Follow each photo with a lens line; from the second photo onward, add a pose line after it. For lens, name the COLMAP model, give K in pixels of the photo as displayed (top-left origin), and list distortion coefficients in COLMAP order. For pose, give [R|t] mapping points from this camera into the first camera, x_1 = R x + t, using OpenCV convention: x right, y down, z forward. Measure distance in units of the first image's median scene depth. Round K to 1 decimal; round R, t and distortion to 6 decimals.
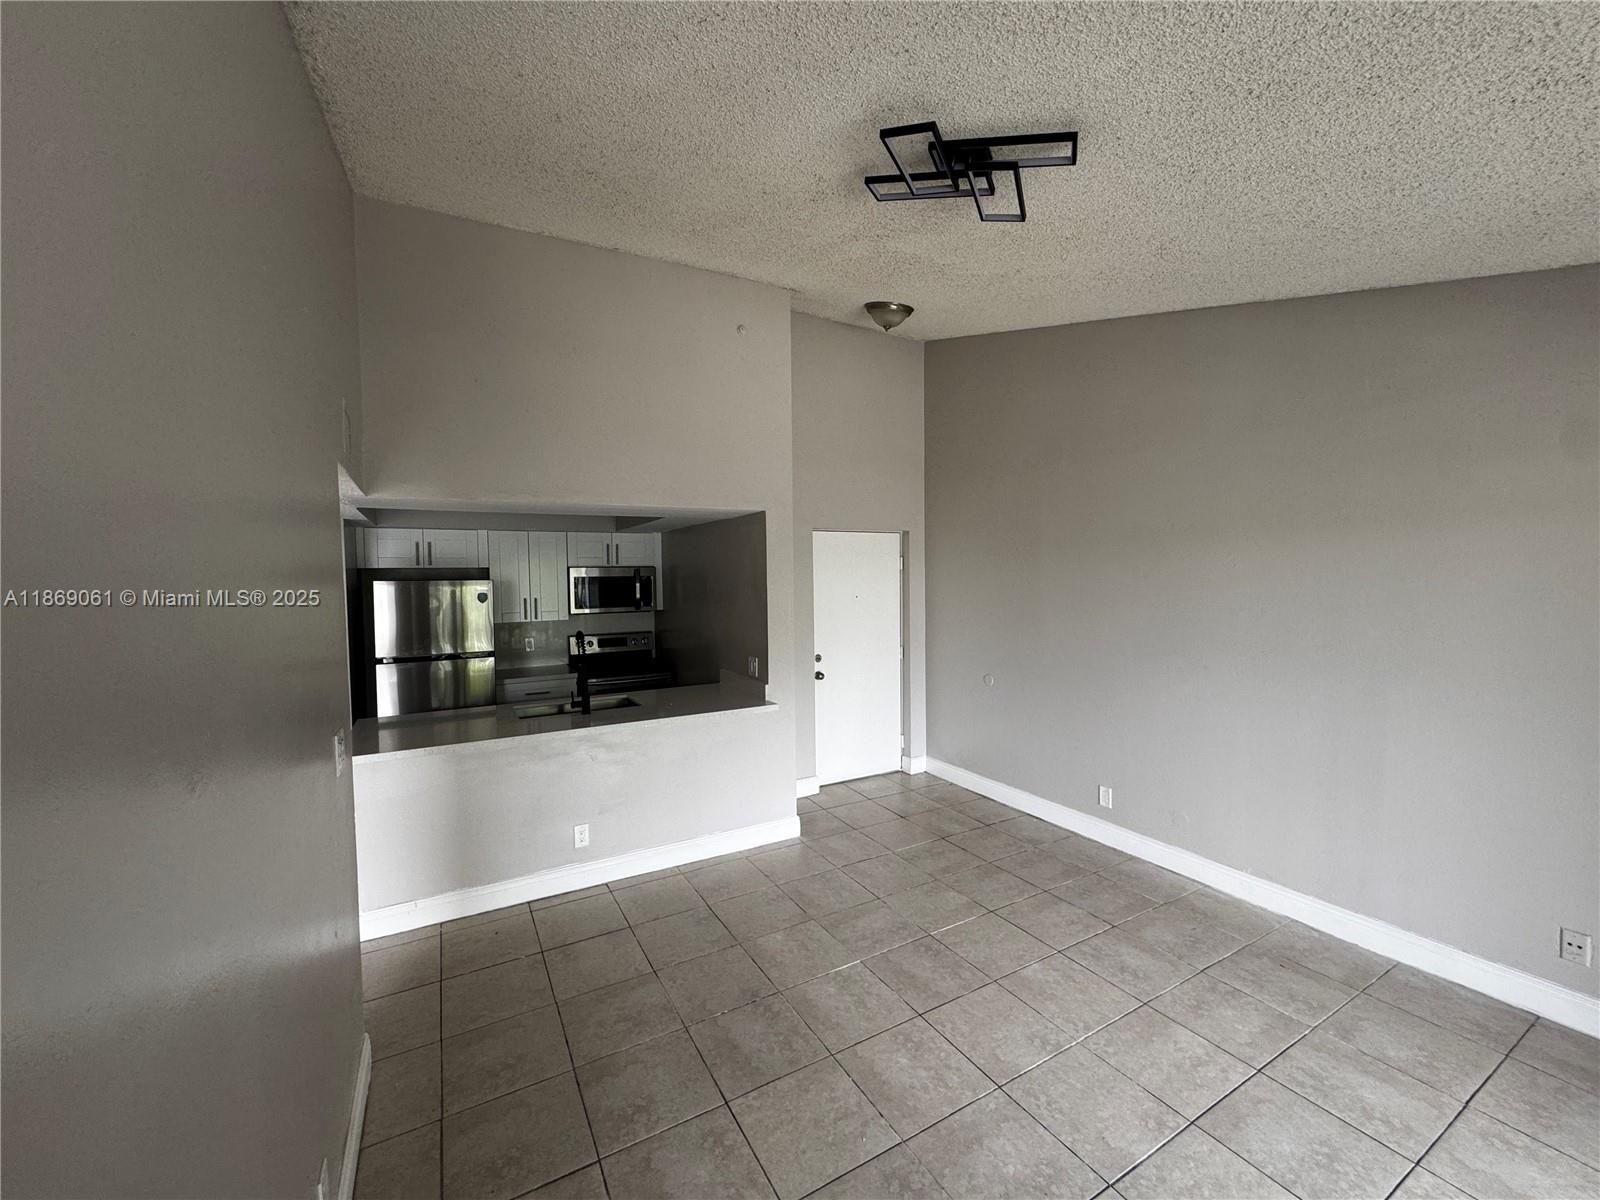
lens RADIAL K [[635.3, 0, 800.4], [0, 635.3, 593.6], [0, 0, 1]] dist [-0.002568, -0.000073]
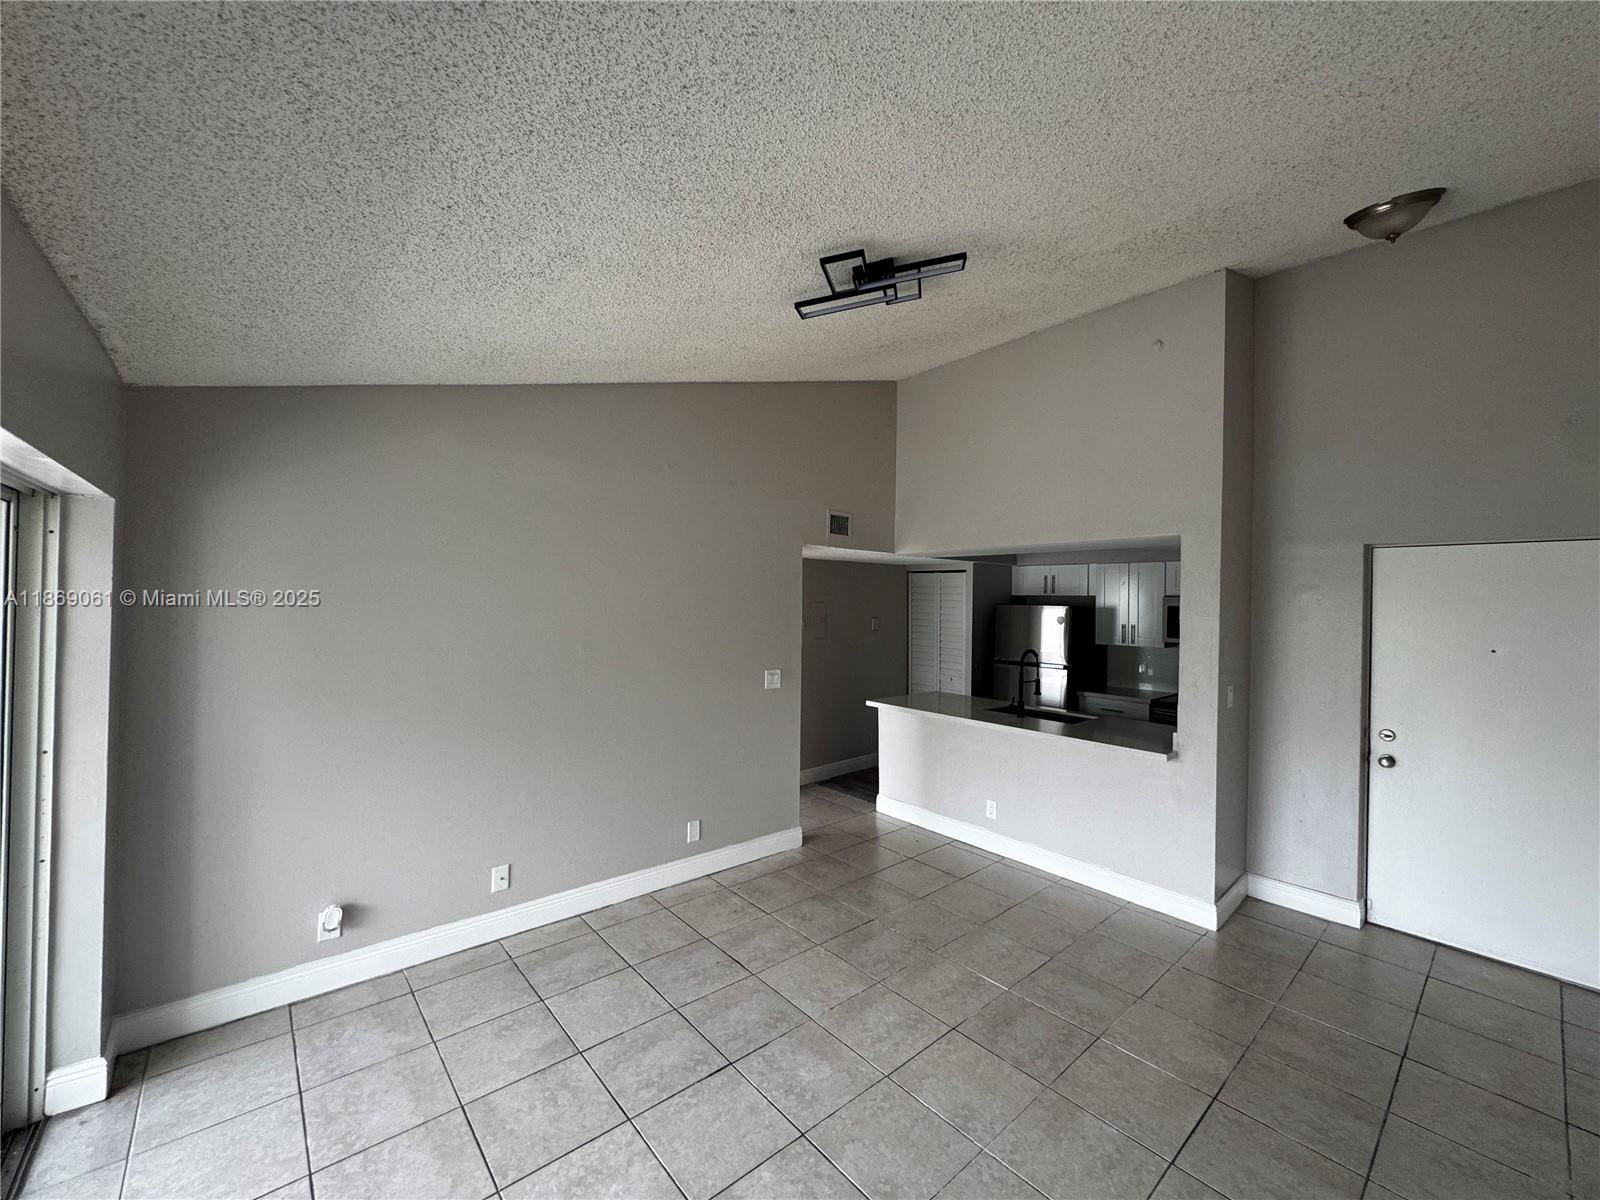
lens RADIAL K [[640.8, 0, 807.5], [0, 640.8, 606.0], [0, 0, 1]] dist [0.000306, 0.000059]
pose [[0.198920, 0.024803, -0.979702, 0.734538], [-0.045764, 0.998824, 0.015995, -0.022784], [0.978947, 0.041653, 0.199821, 0.333525]]
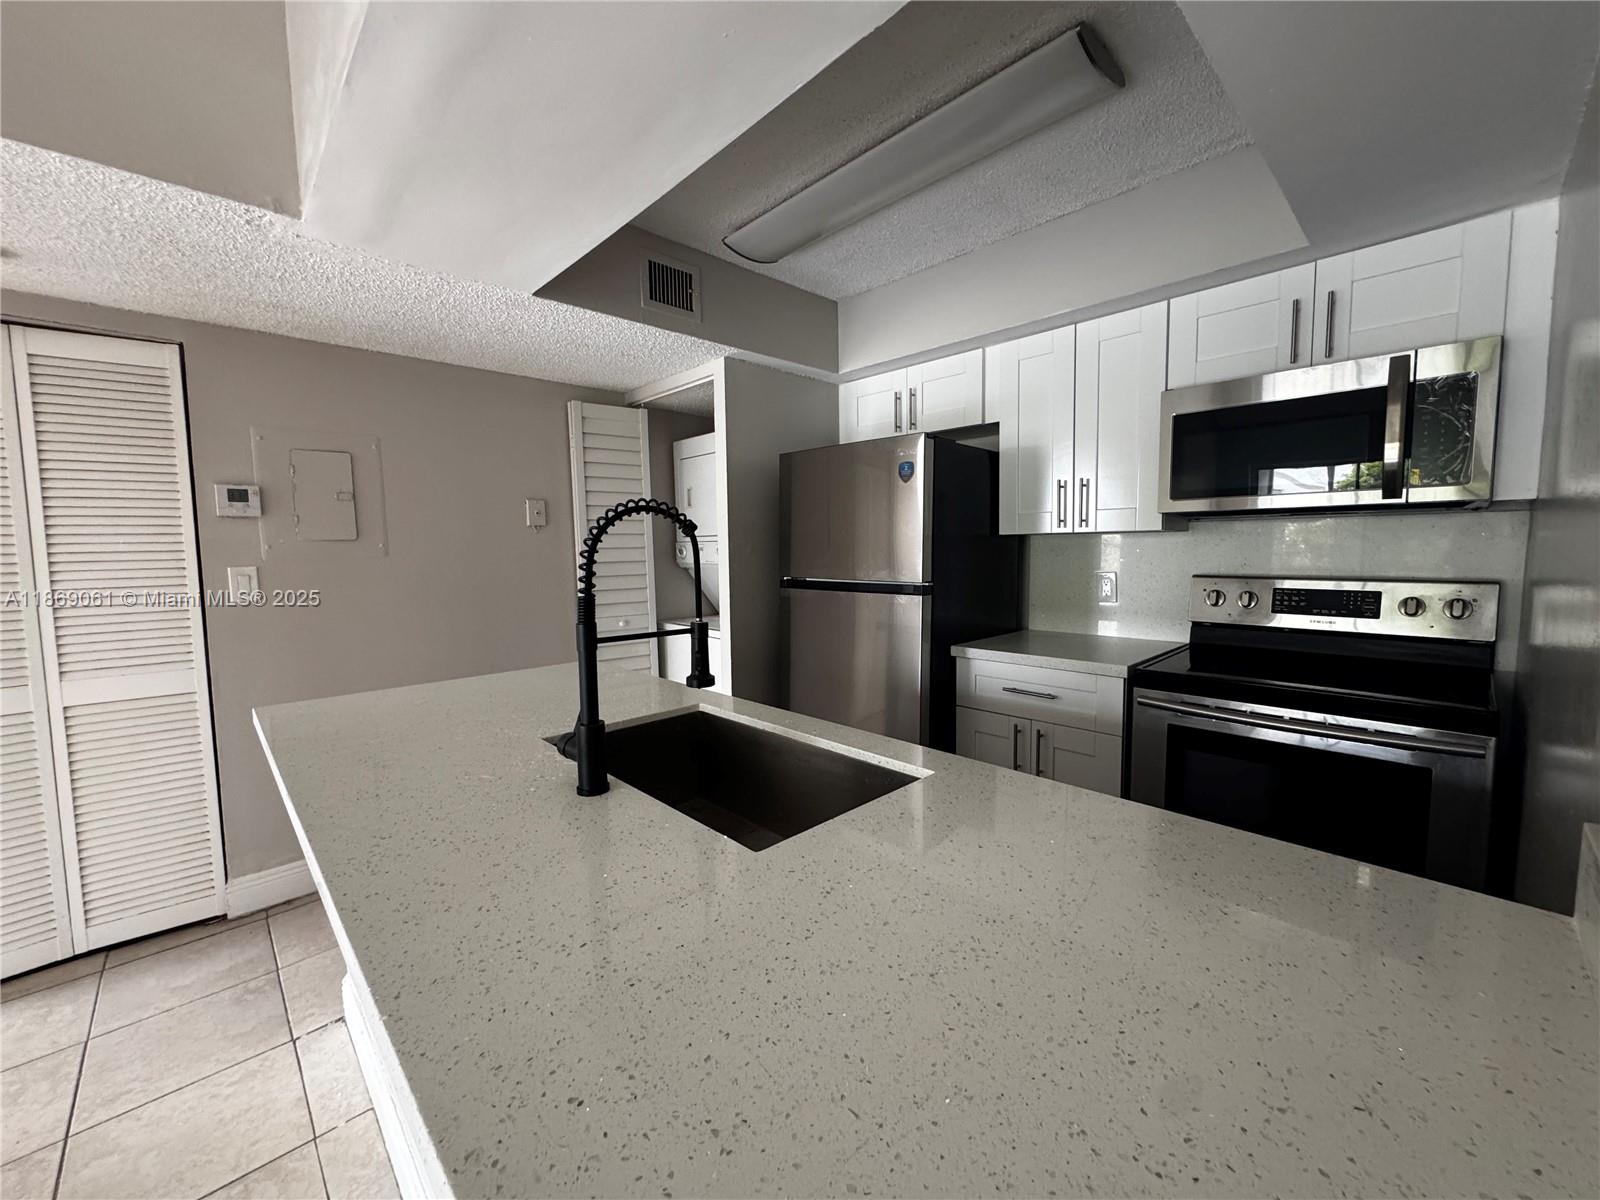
lens RADIAL K [[635.3, 0, 800.4], [0, 635.3, 593.6], [0, 0, 1]] dist [-0.002568, -0.000073]
pose [[0.245528, 0.089070, -0.965289, -0.050704], [-0.015186, 0.996001, 0.088041, 0.069240], [0.969271, -0.006957, 0.245898, 0.965949]]
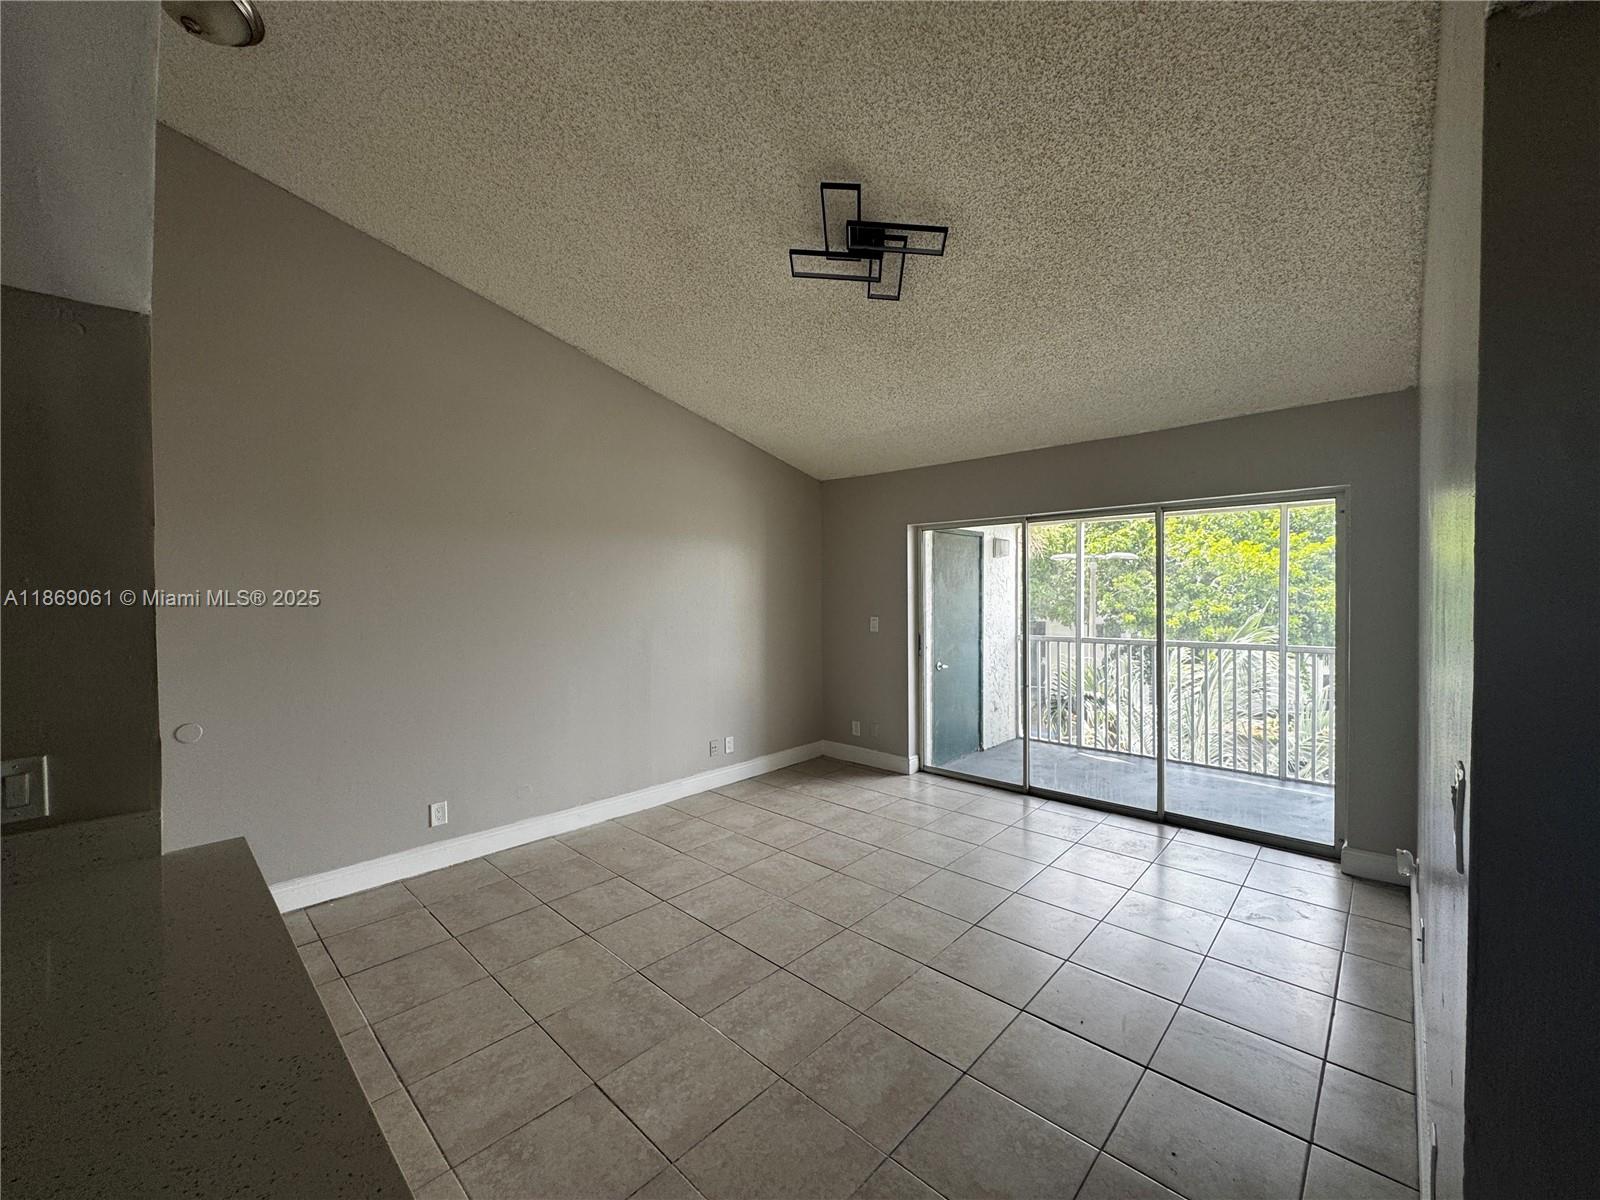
lens RADIAL K [[635.3, 0, 800.4], [0, 635.3, 593.6], [0, 0, 1]] dist [-0.002568, -0.000073]
pose [[-0.285216, 0.007688, 0.958432, -0.514733], [0.039544, 0.999211, 0.003752, 0.035458], [-0.957647, 0.038971, -0.285295, 0.788139]]
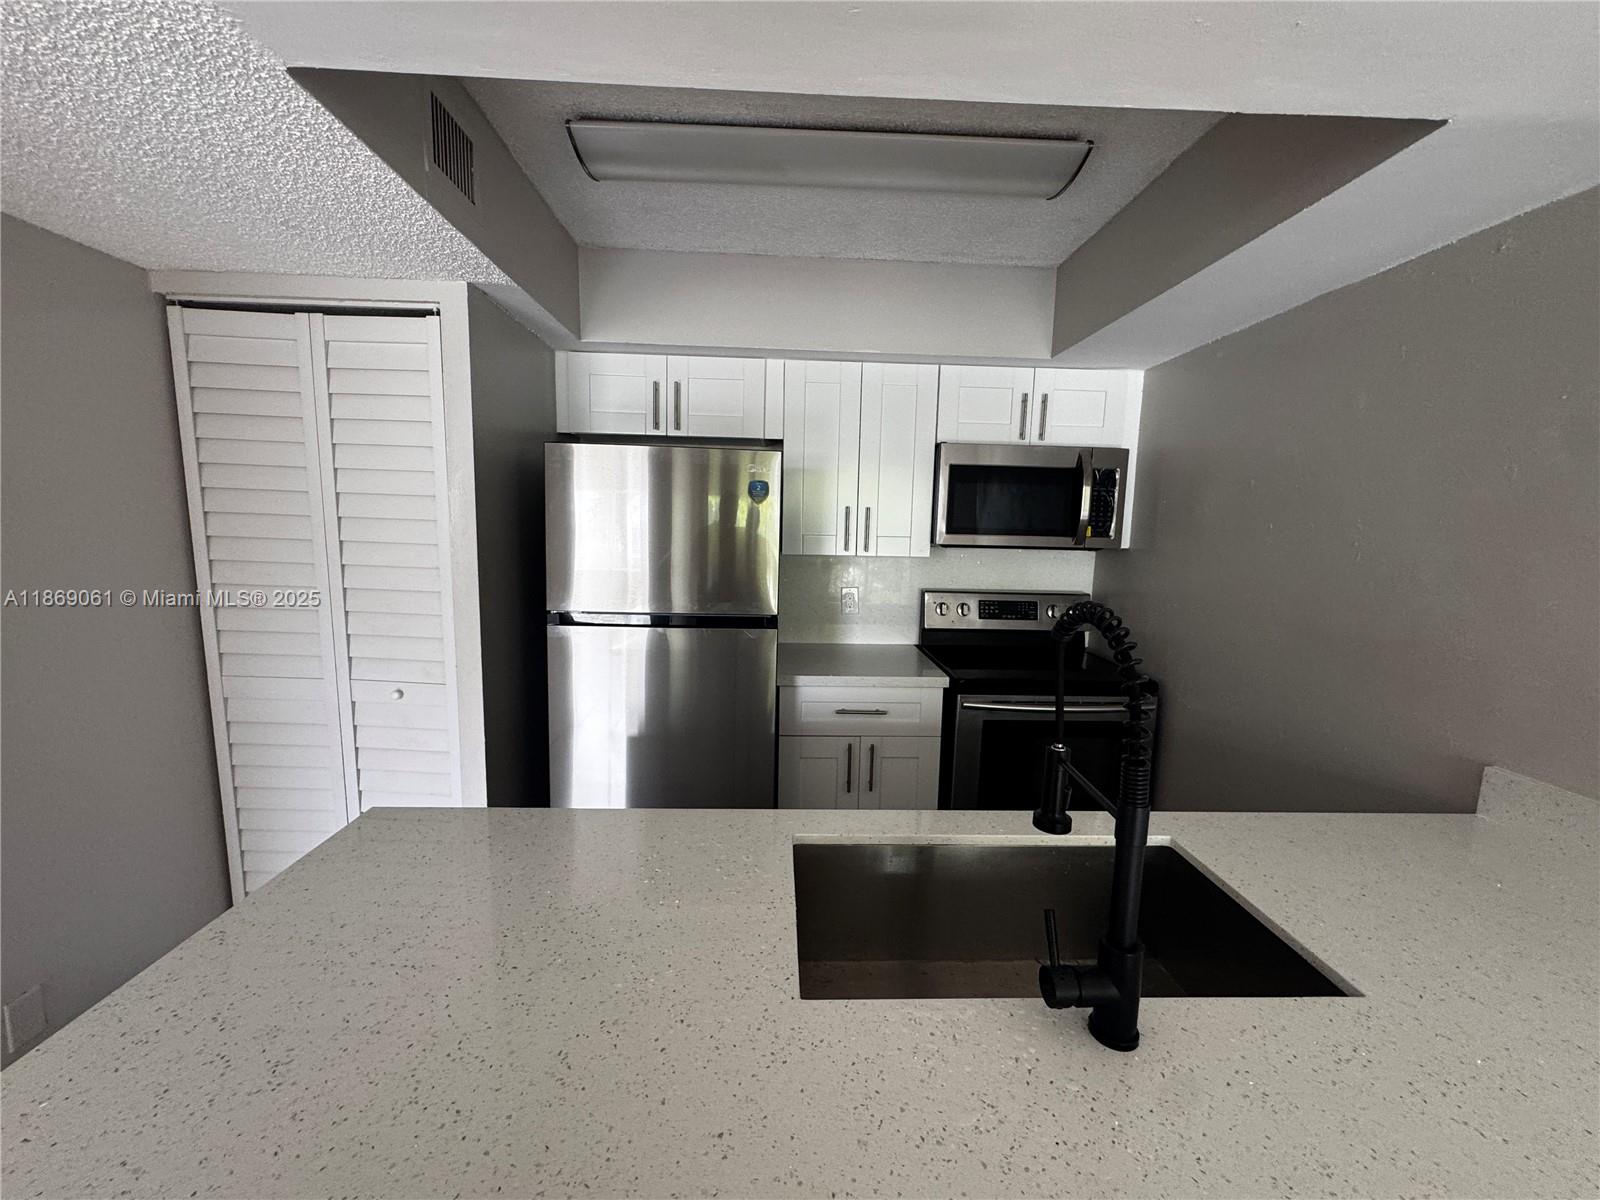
lens RADIAL K [[635.3, 0, 800.4], [0, 635.3, 593.6], [0, 0, 1]] dist [-0.002568, -0.000073]
pose [[0.885611, 0.091586, -0.455308, -0.327508], [-0.051564, 0.993692, 0.099586, 0.036688], [0.461557, -0.064717, 0.884747, 0.754923]]
